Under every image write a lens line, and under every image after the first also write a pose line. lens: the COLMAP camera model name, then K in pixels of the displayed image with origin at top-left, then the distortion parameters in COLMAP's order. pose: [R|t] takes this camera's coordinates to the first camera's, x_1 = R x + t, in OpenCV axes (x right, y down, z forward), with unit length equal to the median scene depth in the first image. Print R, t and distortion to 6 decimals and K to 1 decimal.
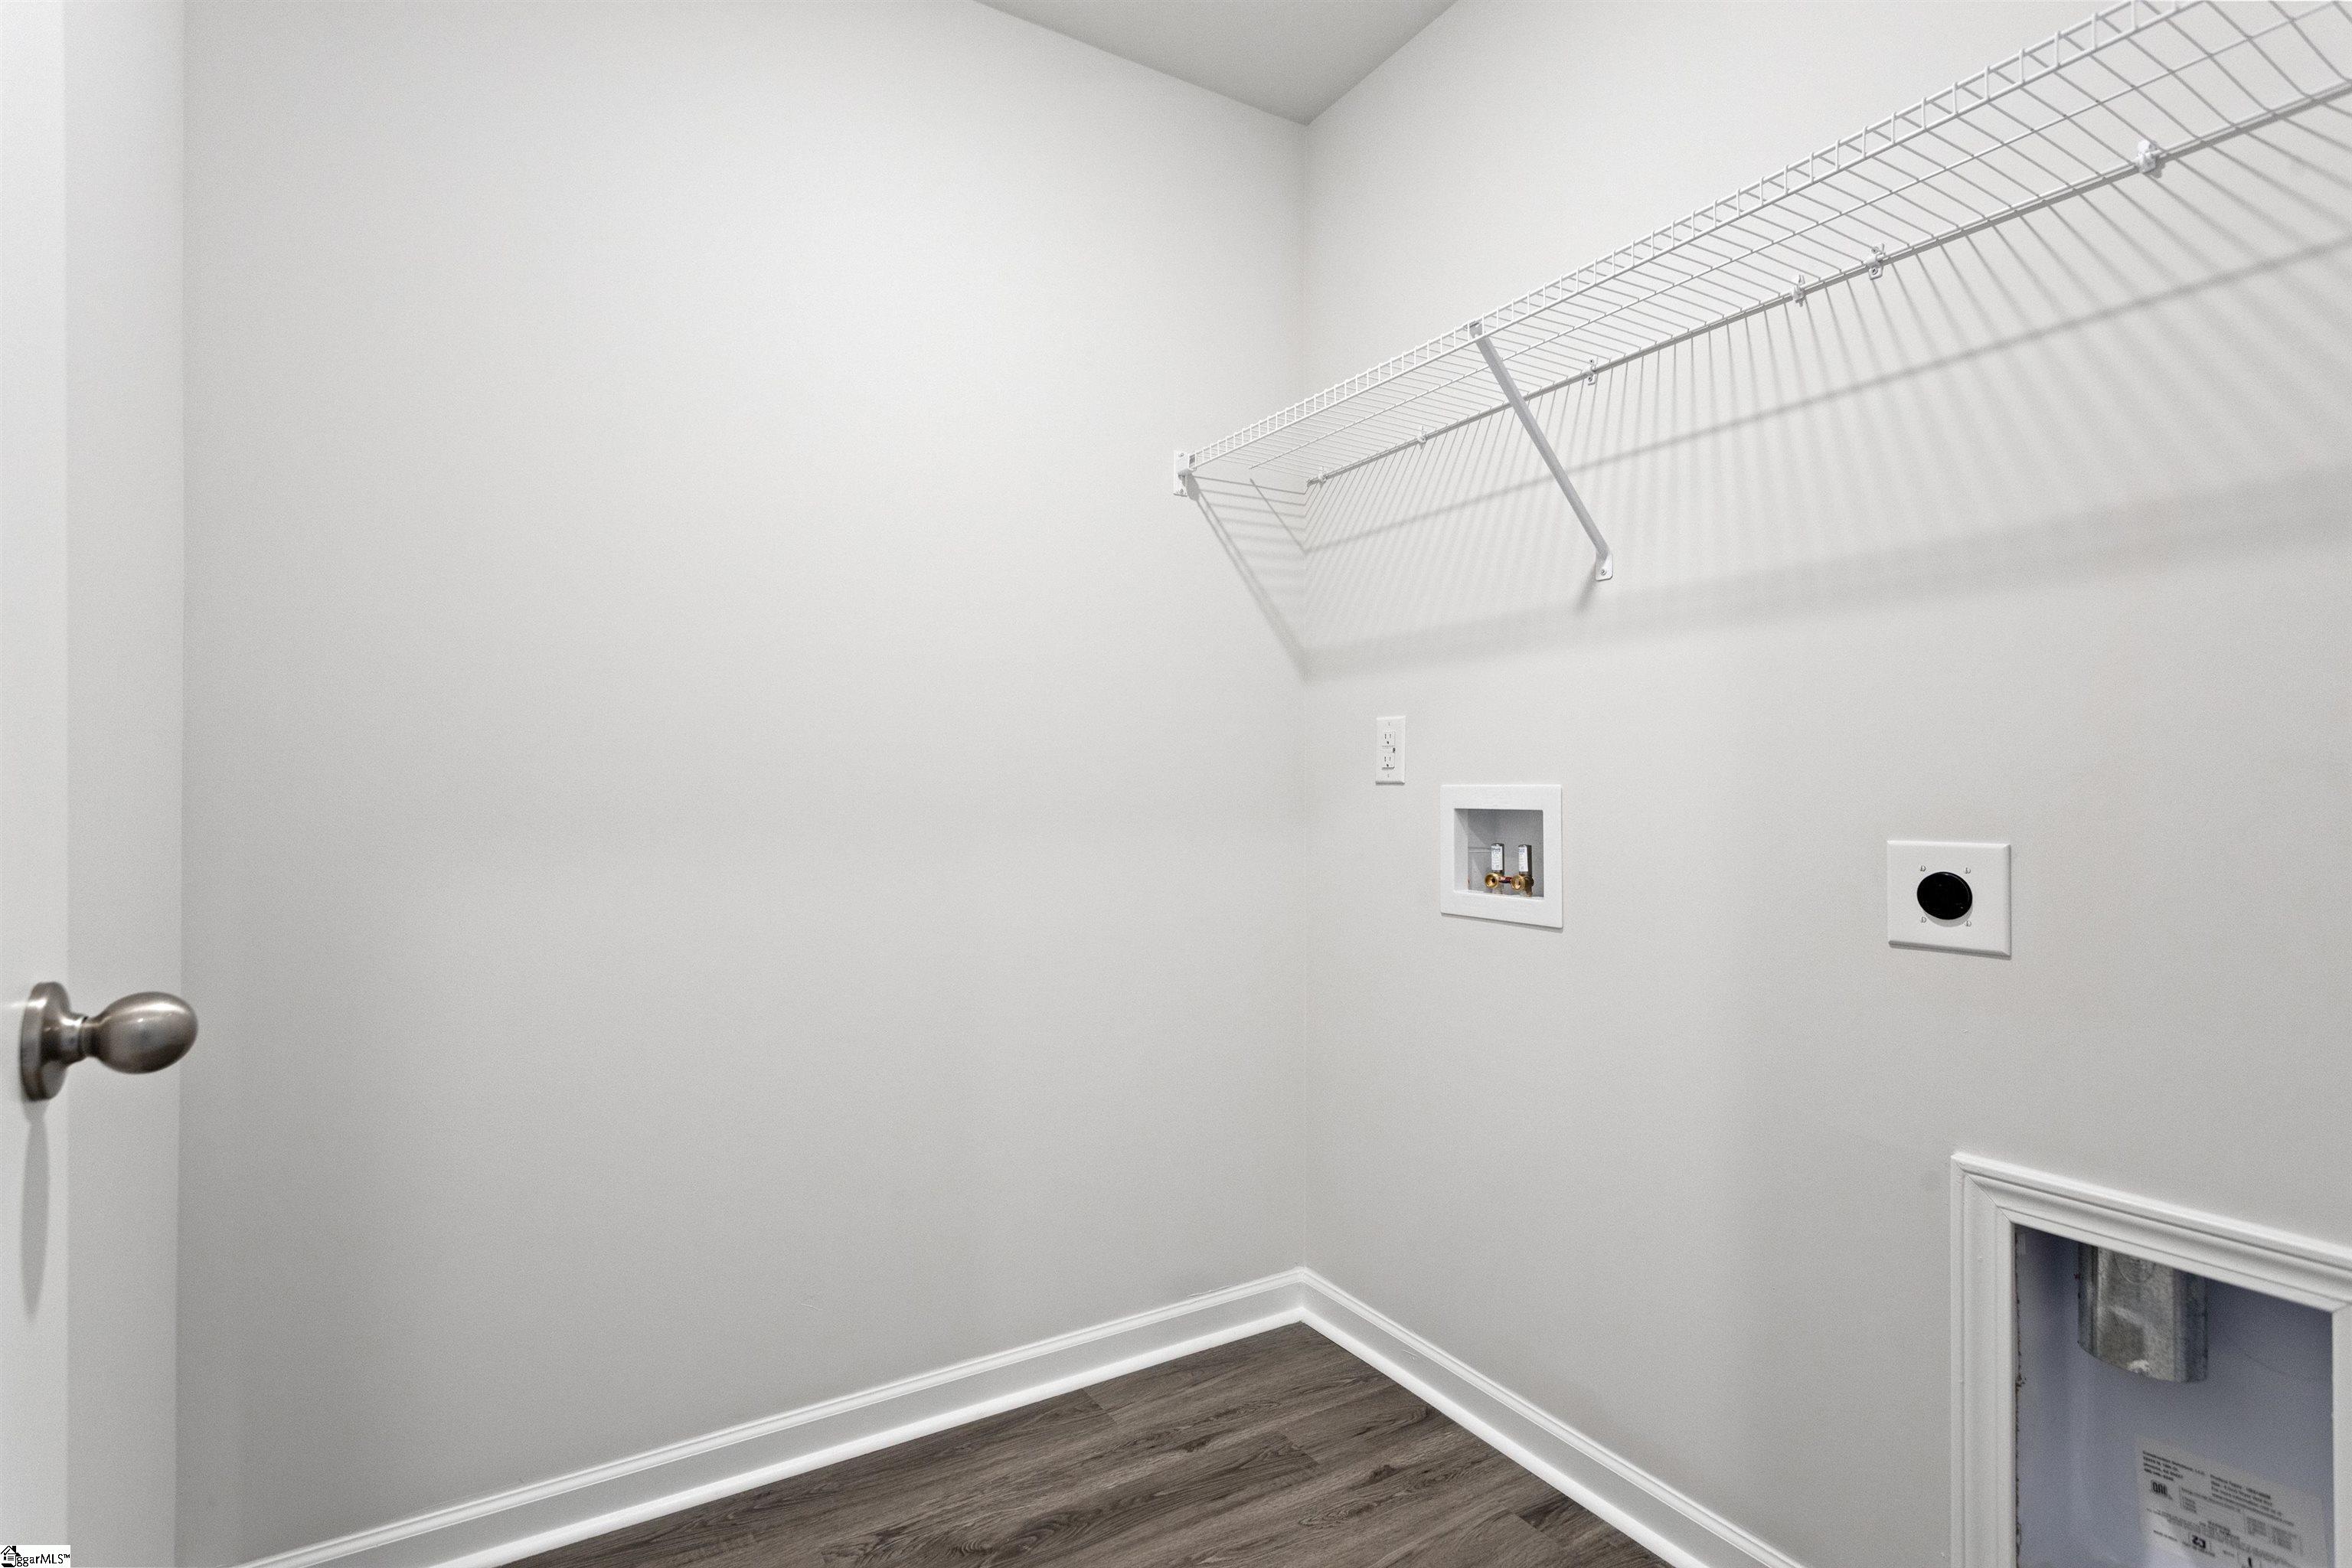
lens RADIAL K [[1120.0, 0, 1176.4], [0, 1120.0, 802.7], [0, 0, 1]] dist [-0.000122, 0.000084]
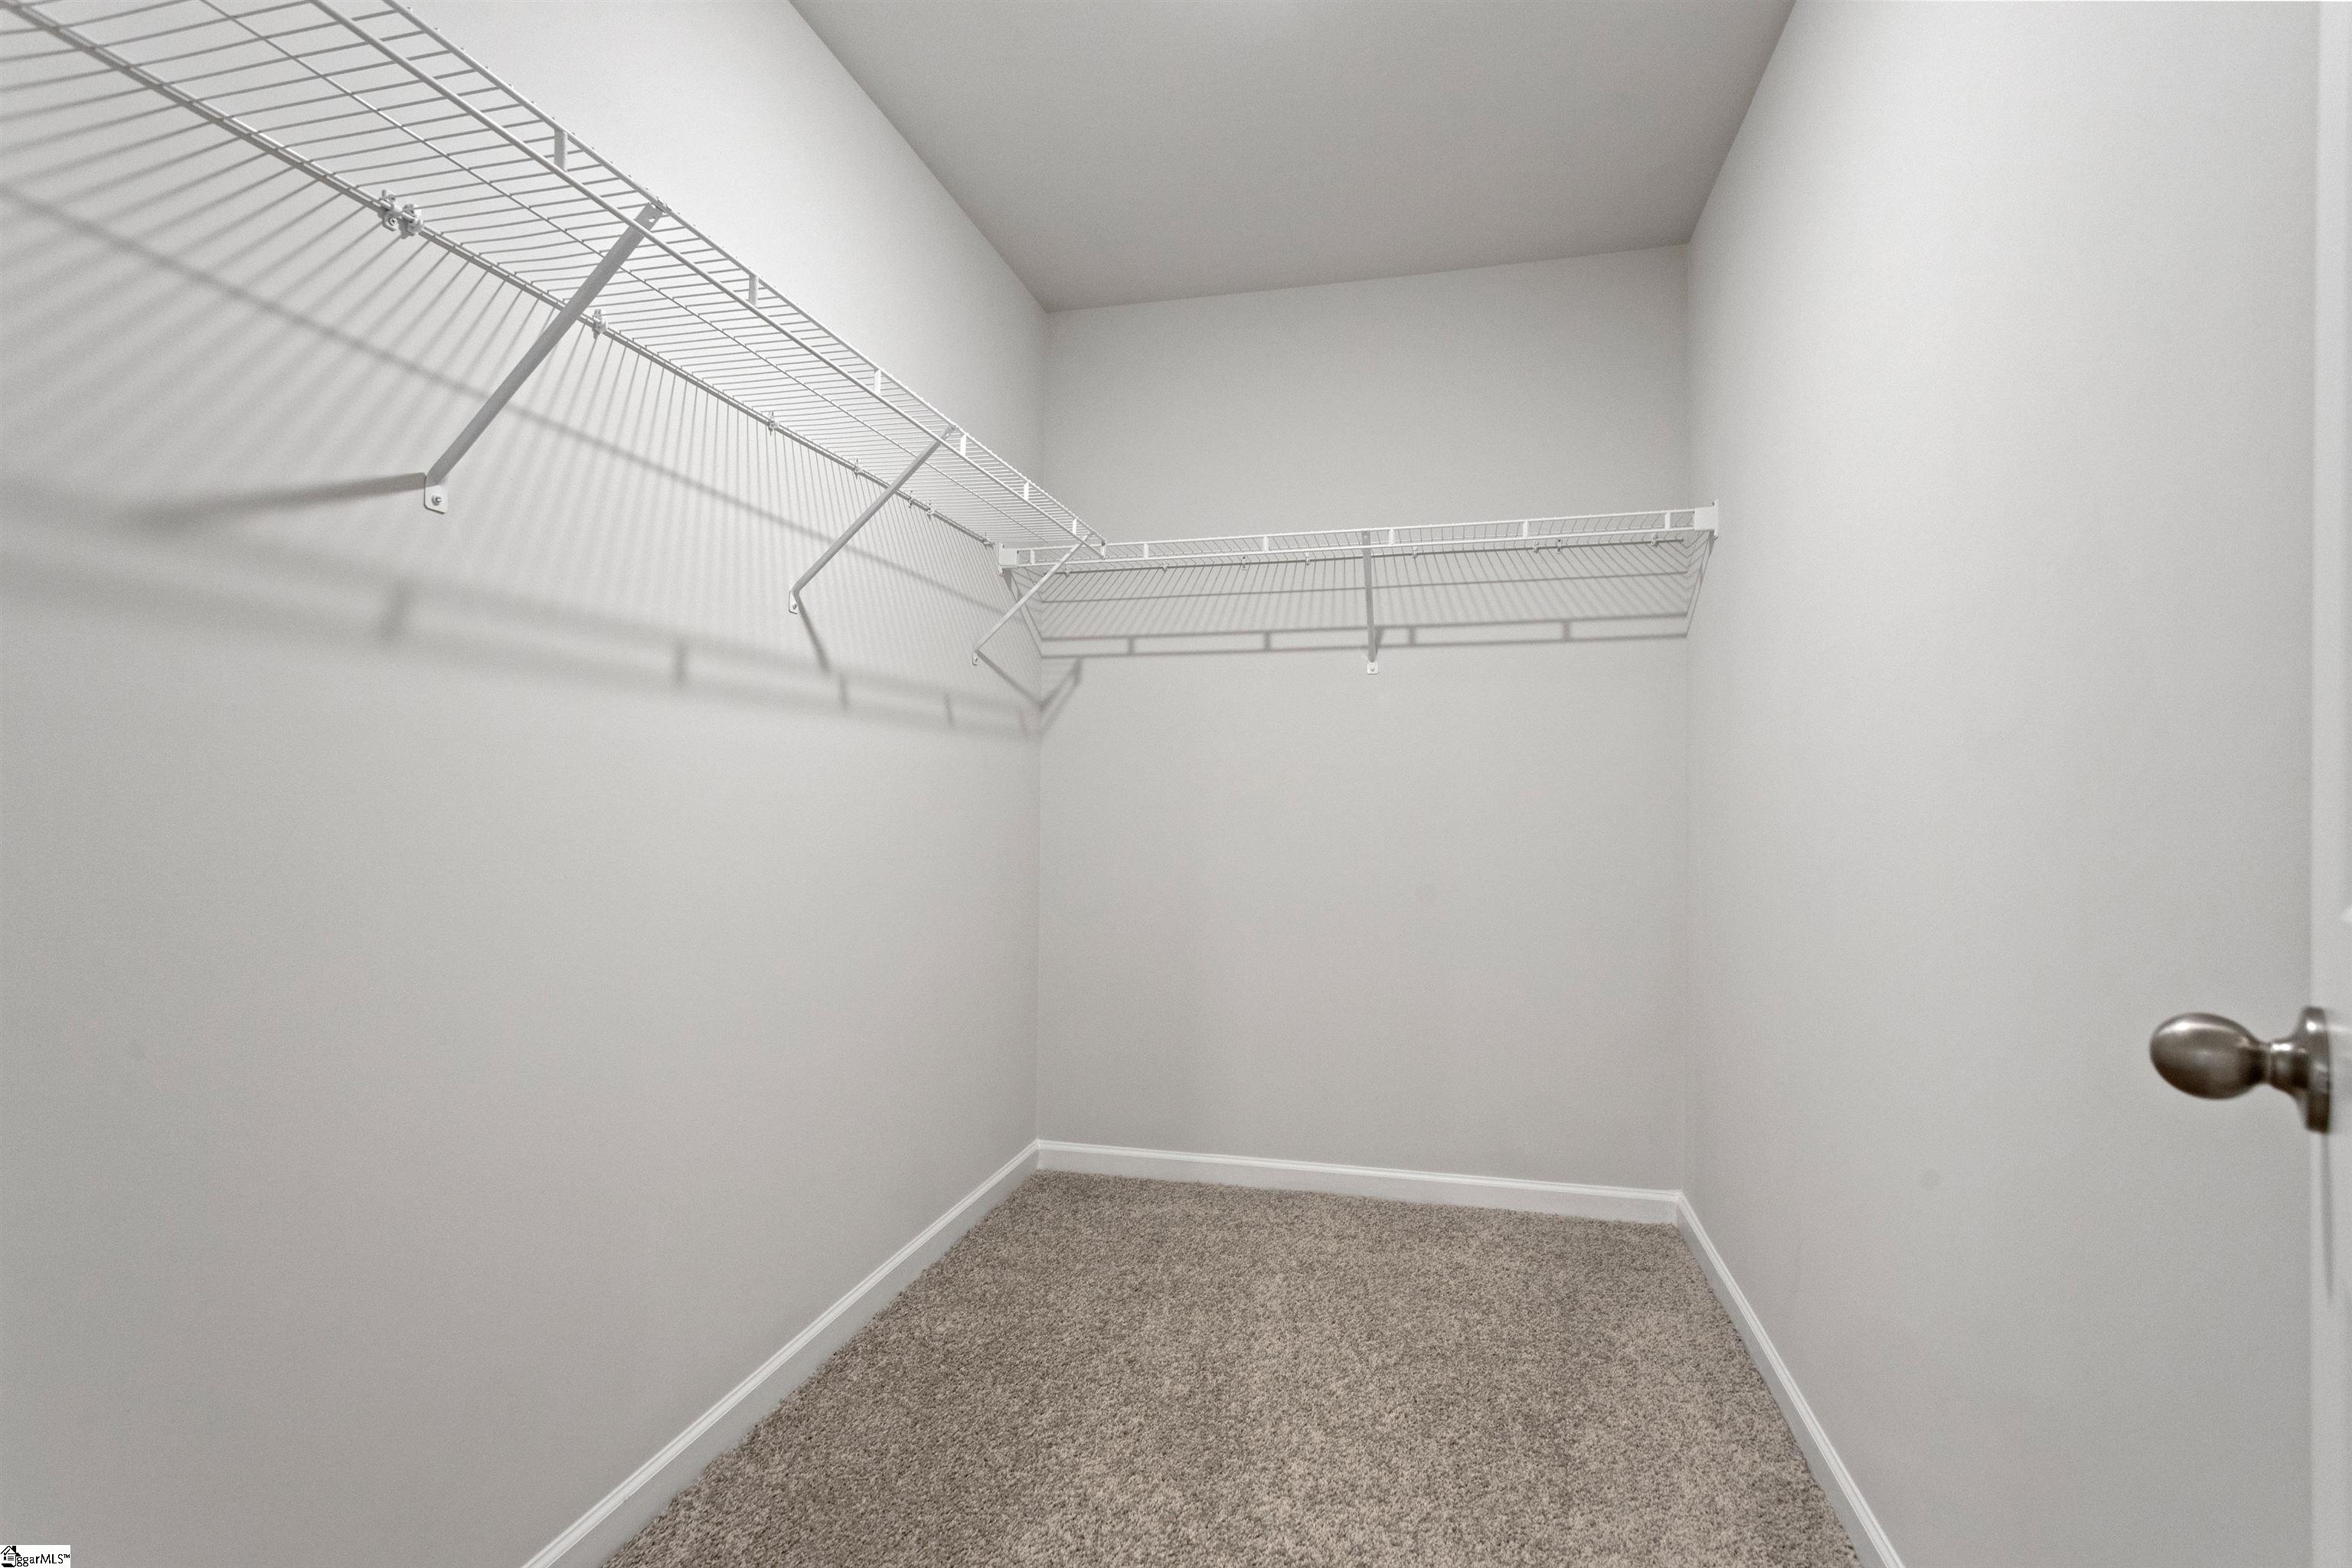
lens RADIAL K [[1120.0, 0, 1176.4], [0, 1120.0, 802.7], [0, 0, 1]] dist [-0.000122, 0.000084]
pose [[-0.697772, -0.022833, 0.715956, -0.553963], [-0.020727, 0.999717, 0.011683, -0.065115], [-0.716020, -0.006688, -0.698048, 1.367448]]
